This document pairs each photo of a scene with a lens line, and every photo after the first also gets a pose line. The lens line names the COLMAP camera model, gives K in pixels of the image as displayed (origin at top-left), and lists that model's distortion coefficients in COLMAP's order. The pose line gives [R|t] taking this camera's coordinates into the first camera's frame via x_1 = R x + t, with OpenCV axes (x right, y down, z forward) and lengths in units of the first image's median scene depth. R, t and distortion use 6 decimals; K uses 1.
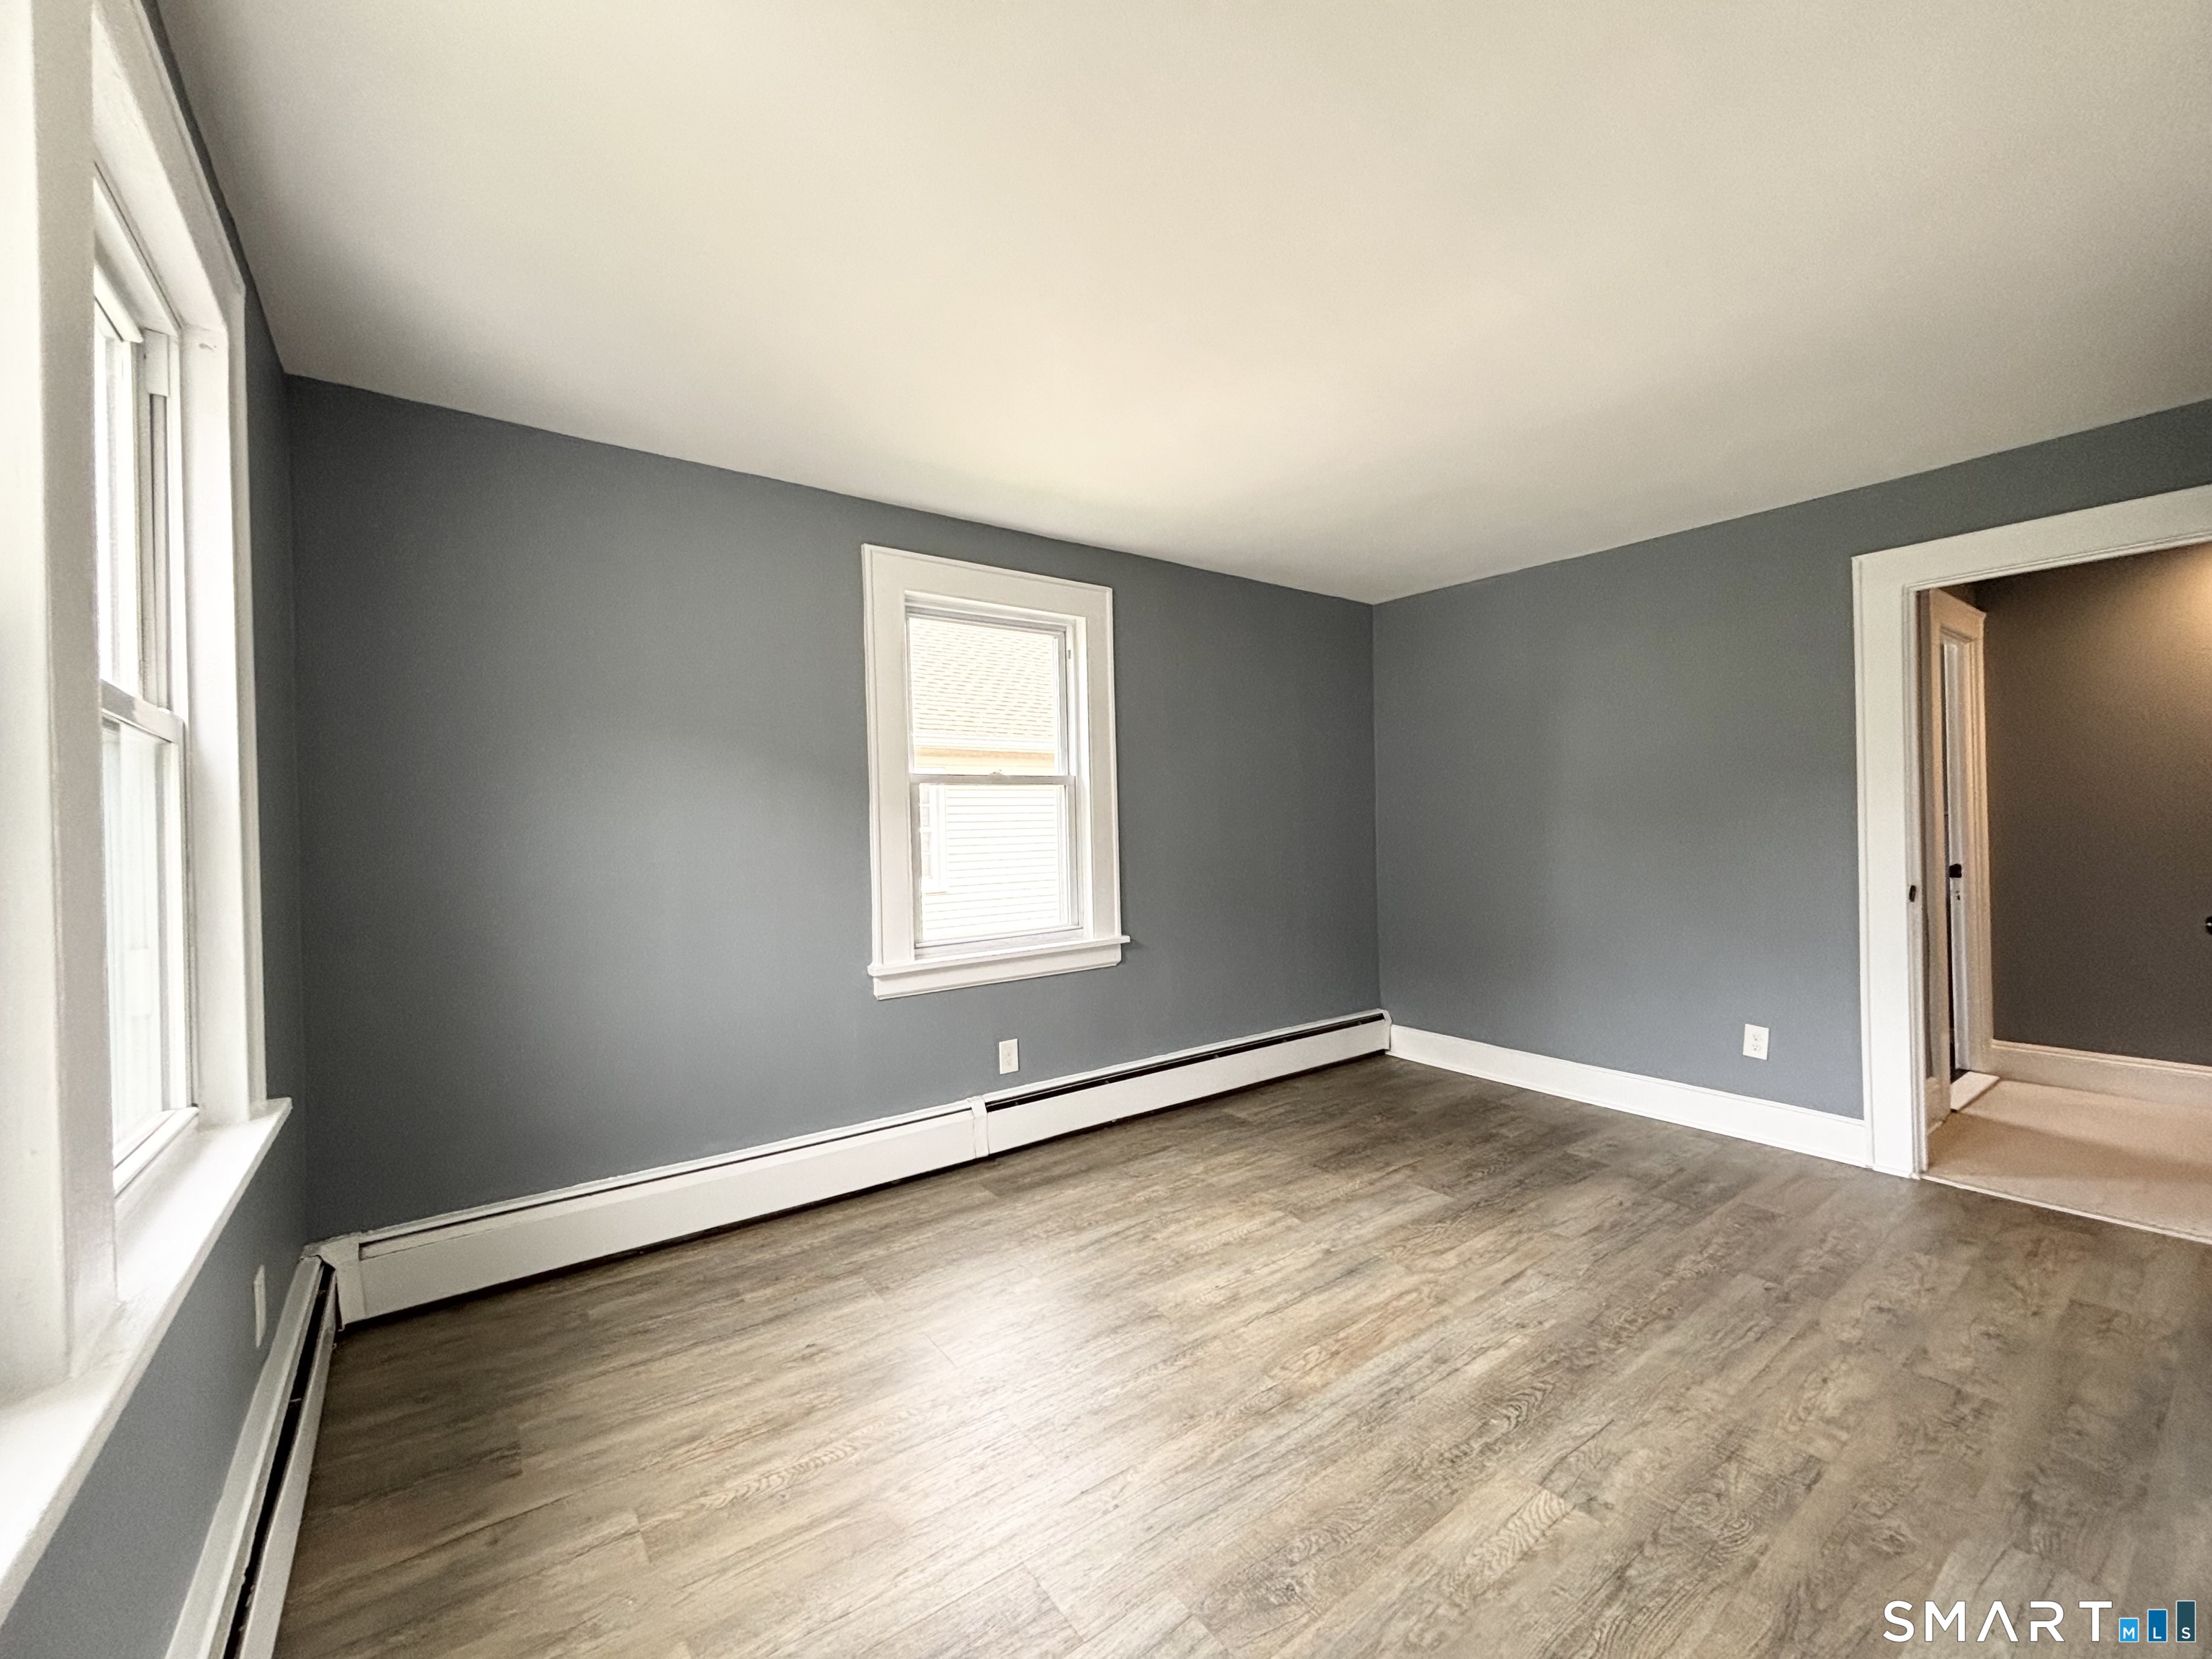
lens RADIAL K [[896.9, 0, 1113.1], [0, 896.9, 831.3], [0, 0, 1]] dist [0.007262, 0.000704]
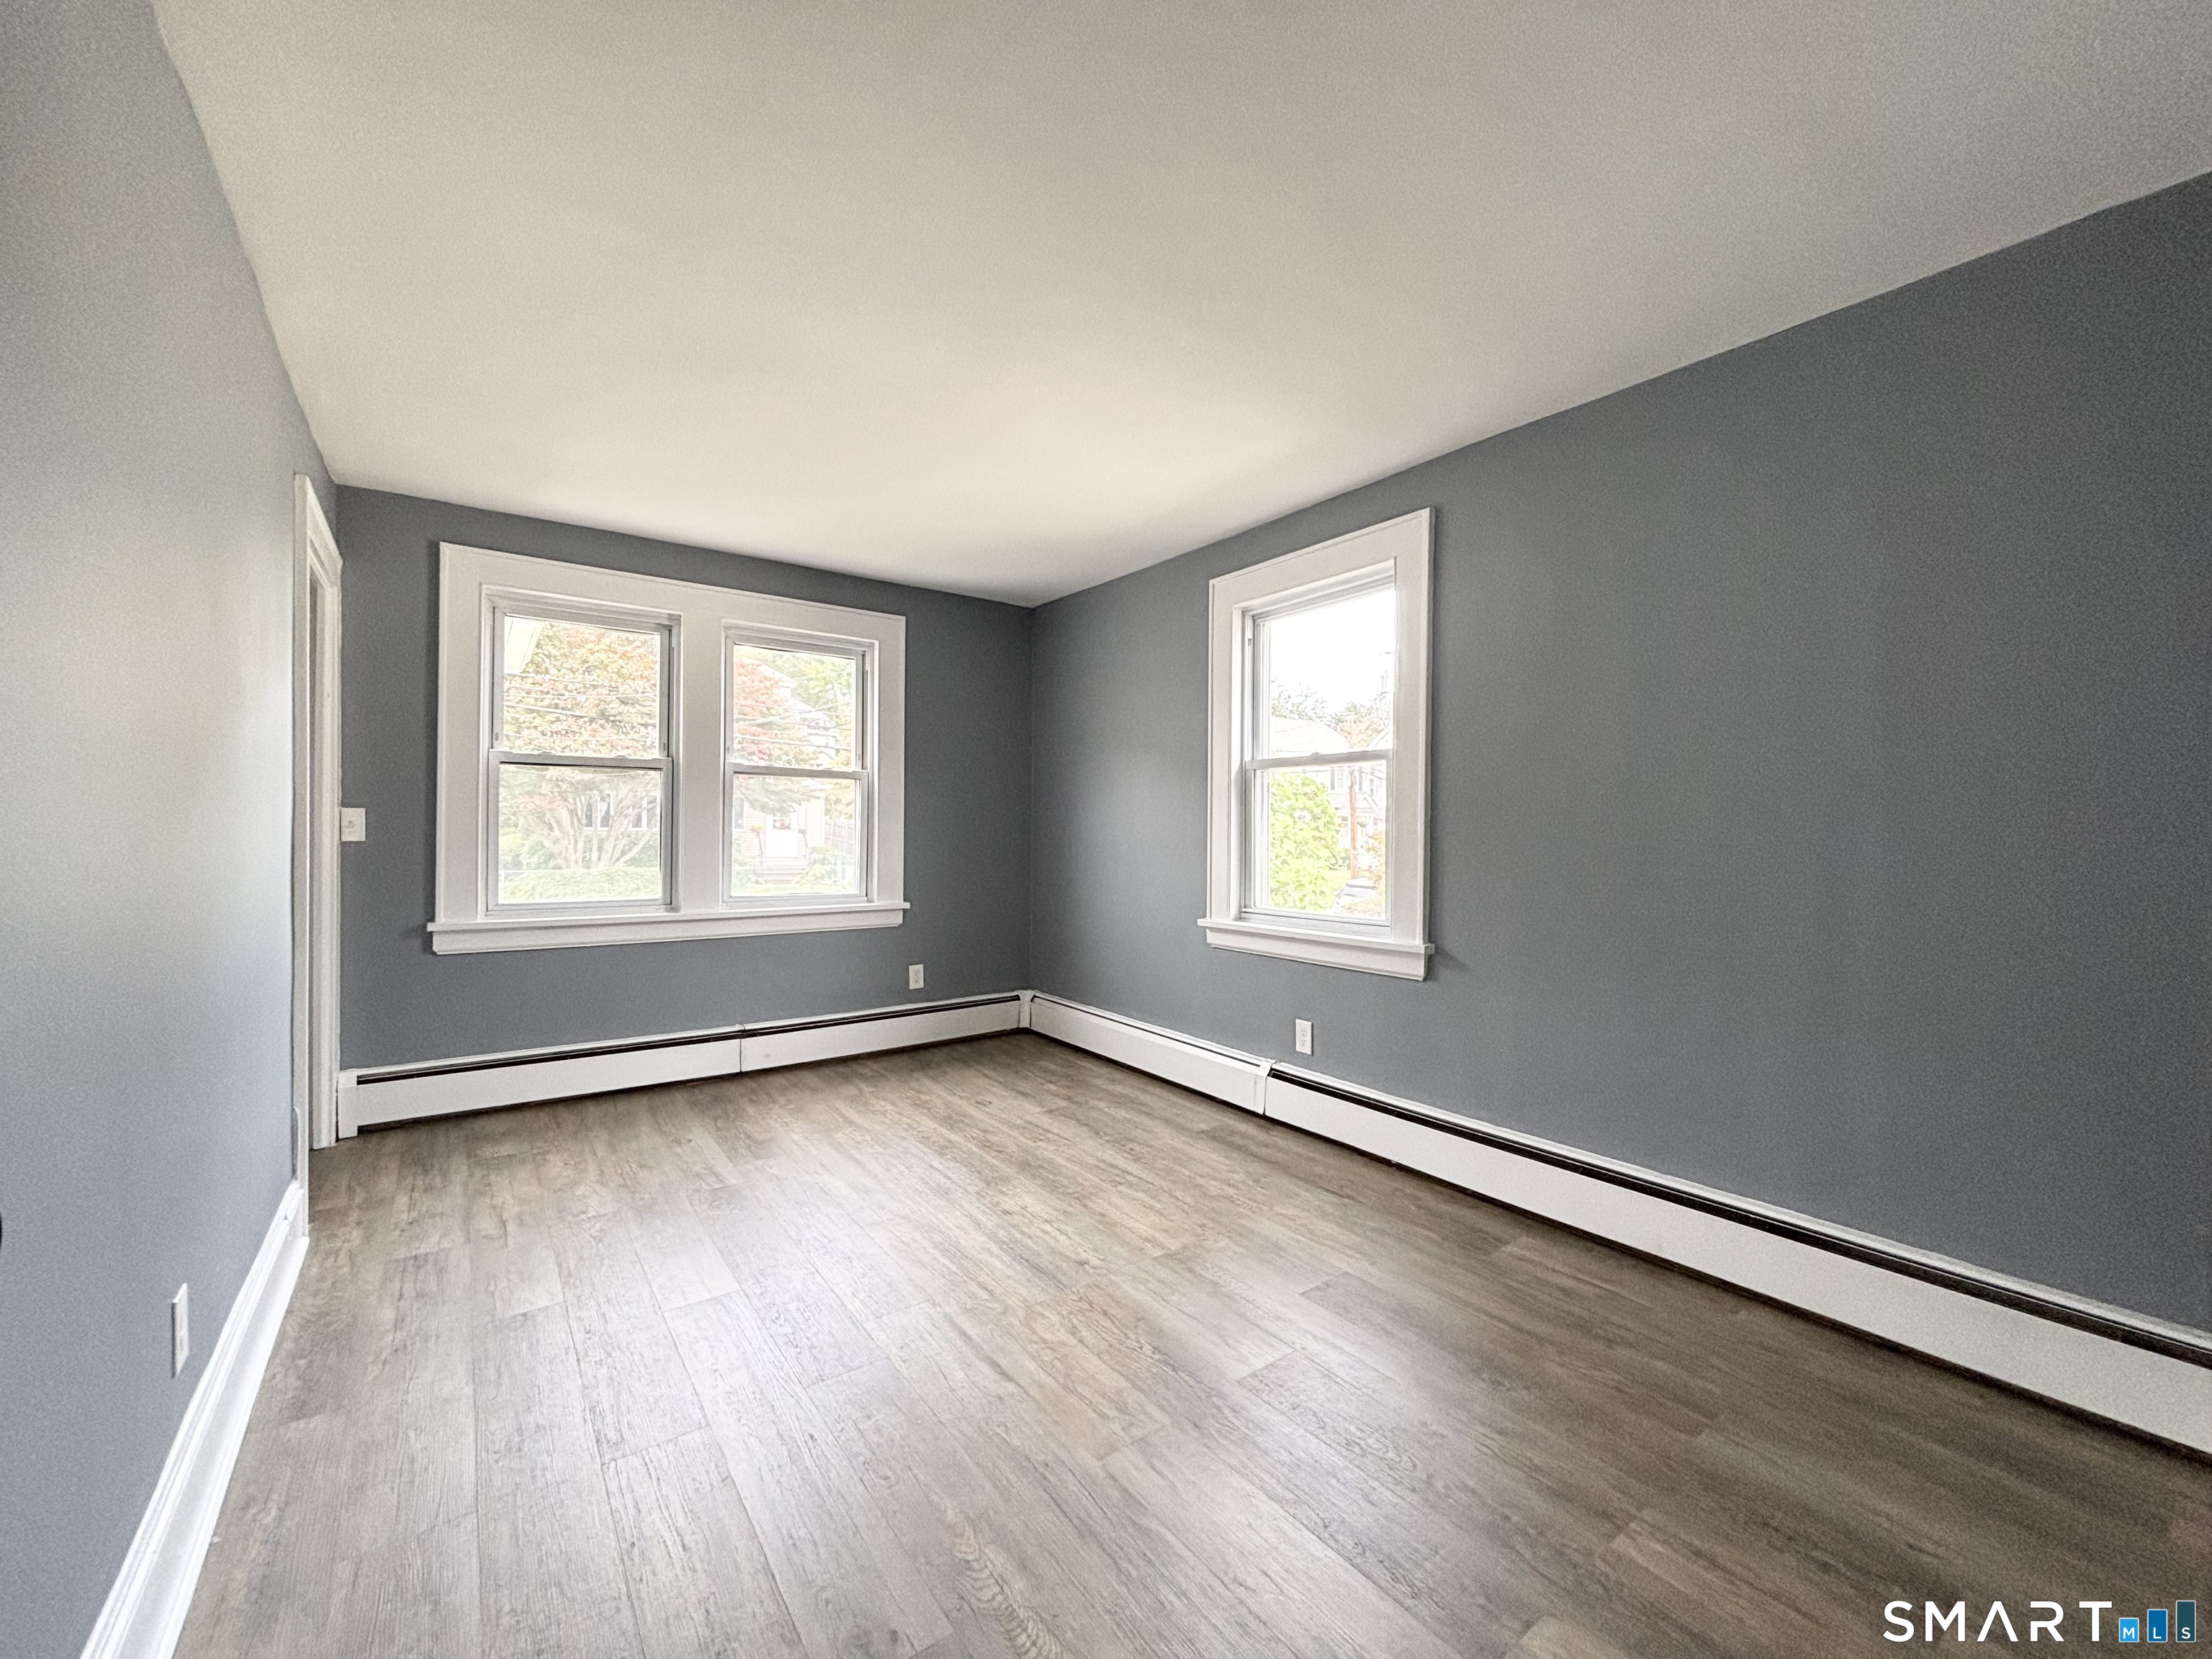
lens RADIAL K [[896.9, 0, 1116.0], [0, 896.9, 829.3], [0, 0, 1]] dist [0.007262, 0.000704]
pose [[-0.001287, 0.025731, -0.999668, 1.072963], [-0.013712, 0.999574, 0.025746, -0.005076], [0.999905, 0.013740, -0.000934, 0.954978]]
